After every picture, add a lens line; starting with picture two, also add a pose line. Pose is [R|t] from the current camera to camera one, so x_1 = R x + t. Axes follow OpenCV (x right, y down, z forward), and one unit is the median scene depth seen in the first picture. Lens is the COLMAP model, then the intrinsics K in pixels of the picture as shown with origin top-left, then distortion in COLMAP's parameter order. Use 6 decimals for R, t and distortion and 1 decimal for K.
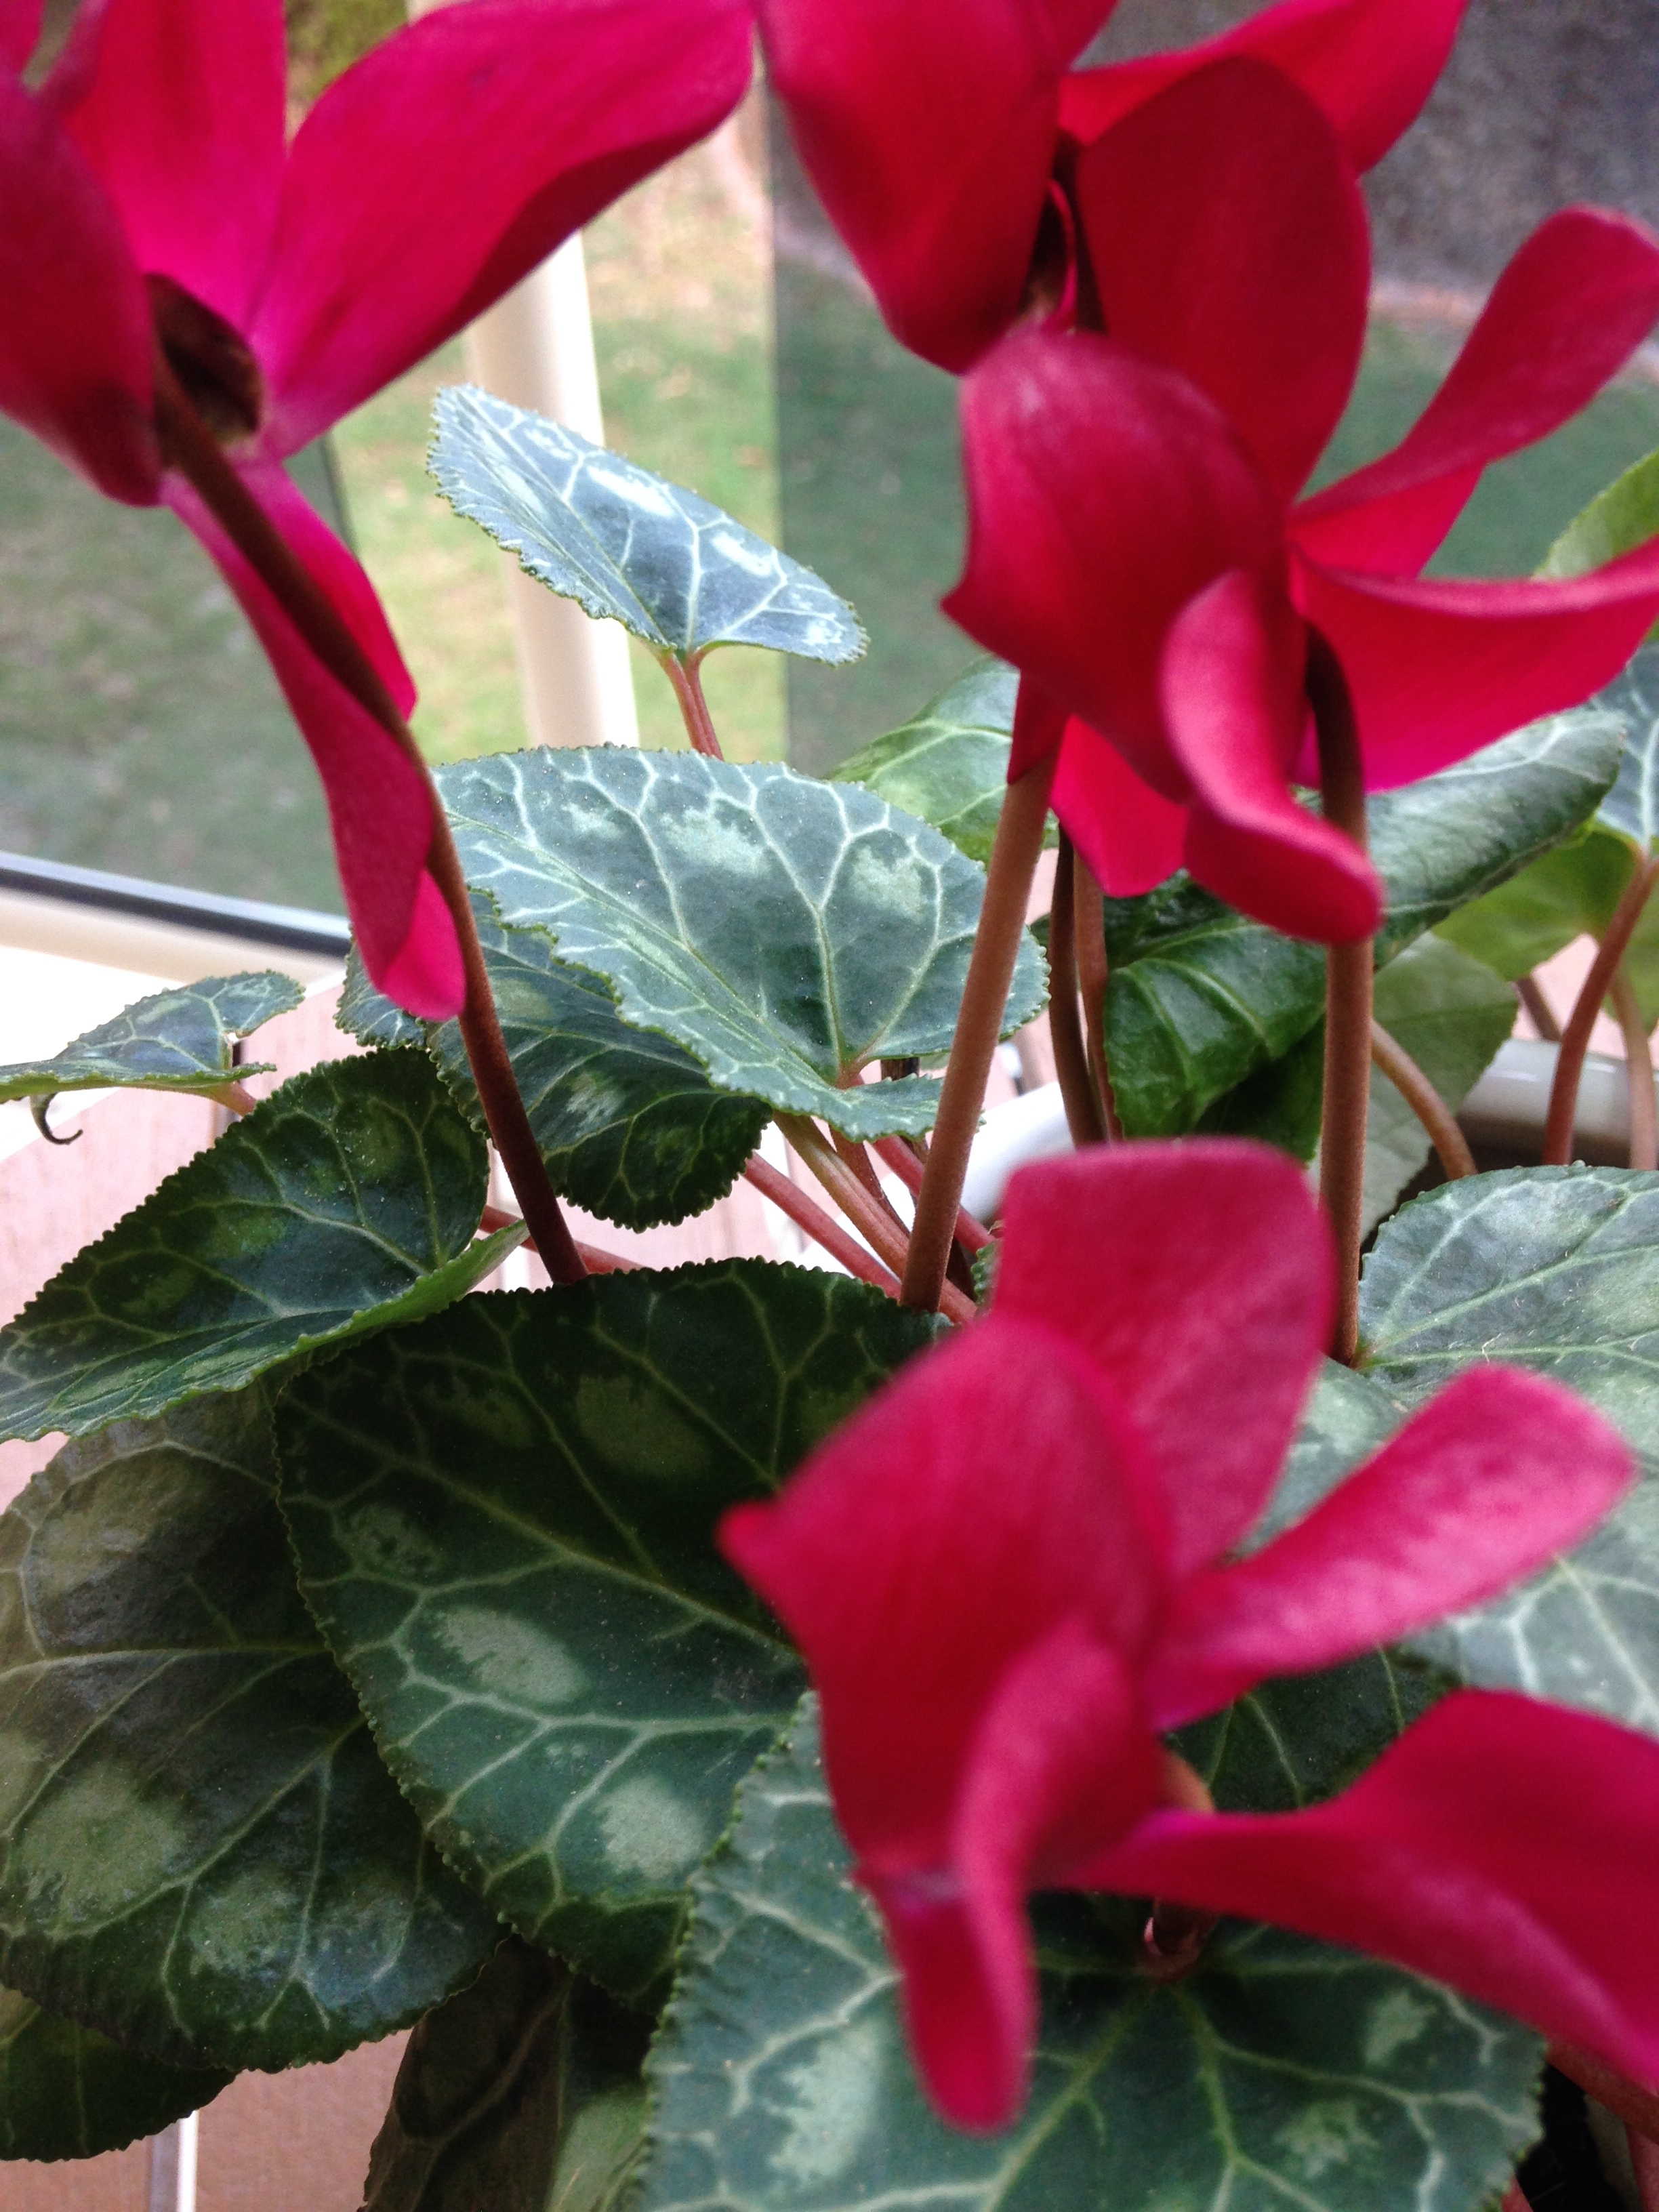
lens RADIAL K [[2115.0, 0, 829.5], [0, 2115.0, 1136.5], [0, 0, 1]] dist [0.169954, -0.368388]
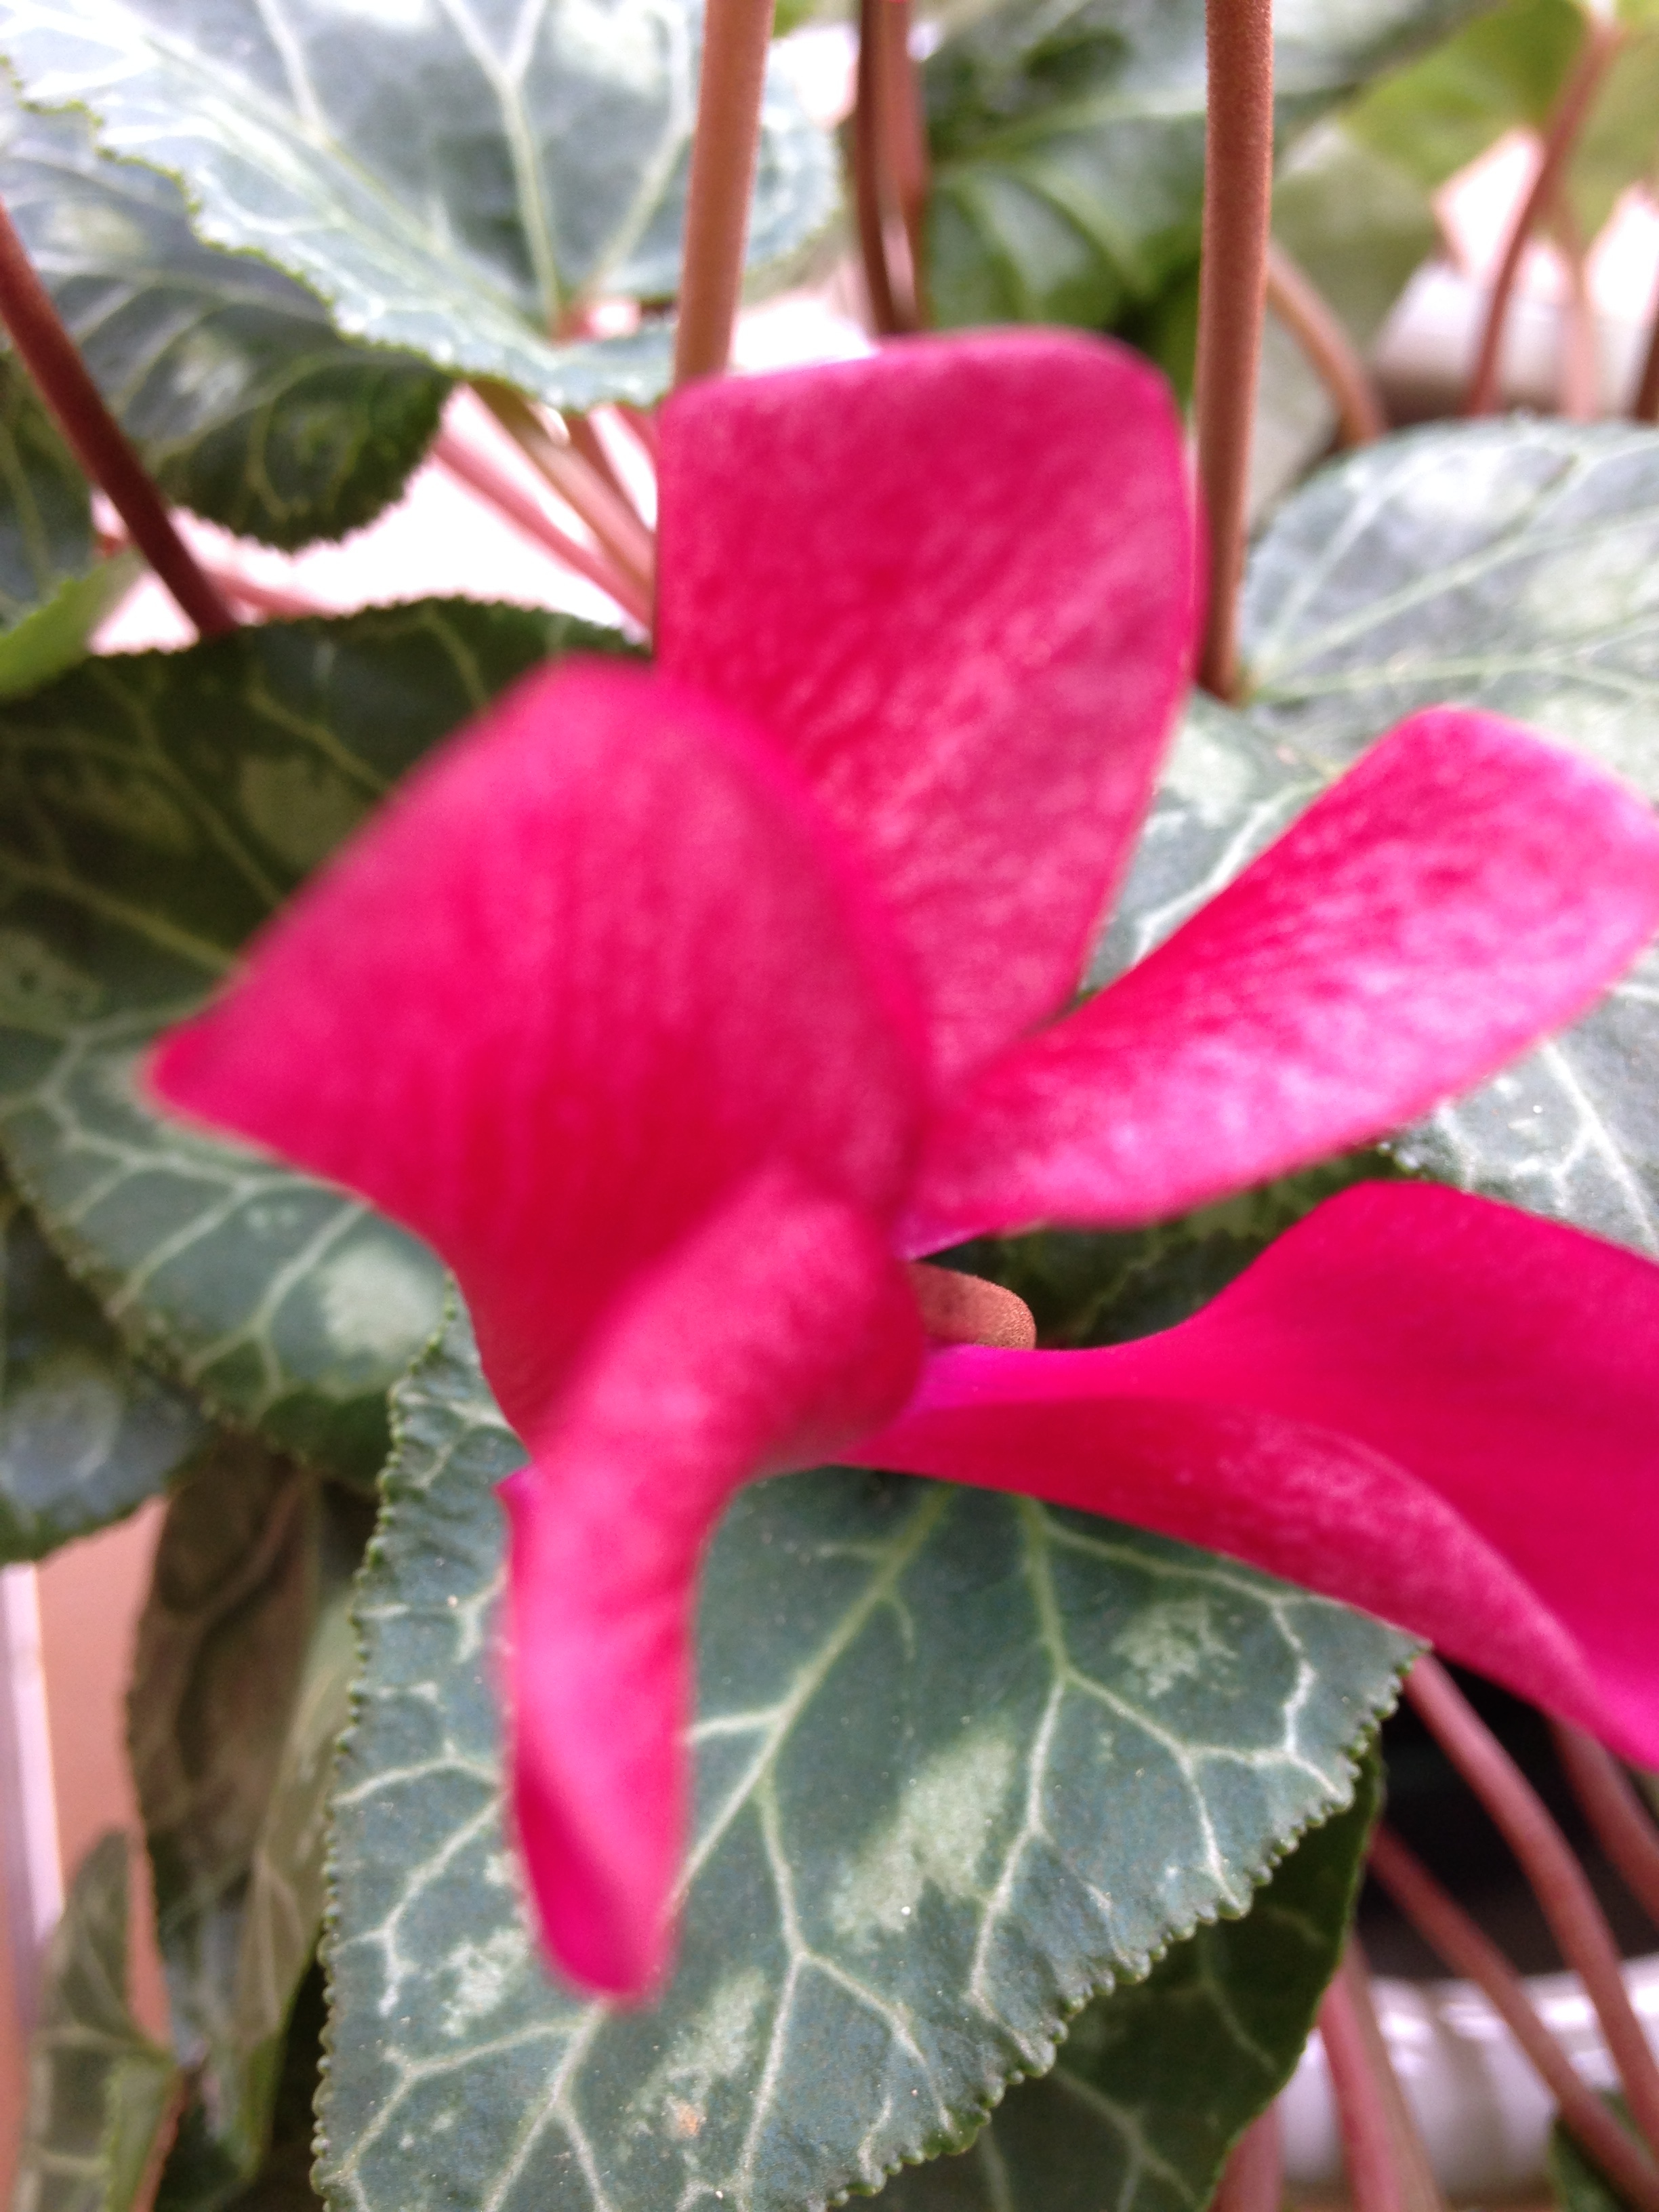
lens RADIAL K [[2115.0, 0, 829.5], [0, 2115.0, 1136.5], [0, 0, 1]] dist [0.169954, -0.368388]
pose [[0.997457, -0.052644, 0.048035, 0.056368], [0.035668, 0.952312, 0.303035, 0.017705], [-0.061697, -0.300551, 0.951768, 0.230656]]
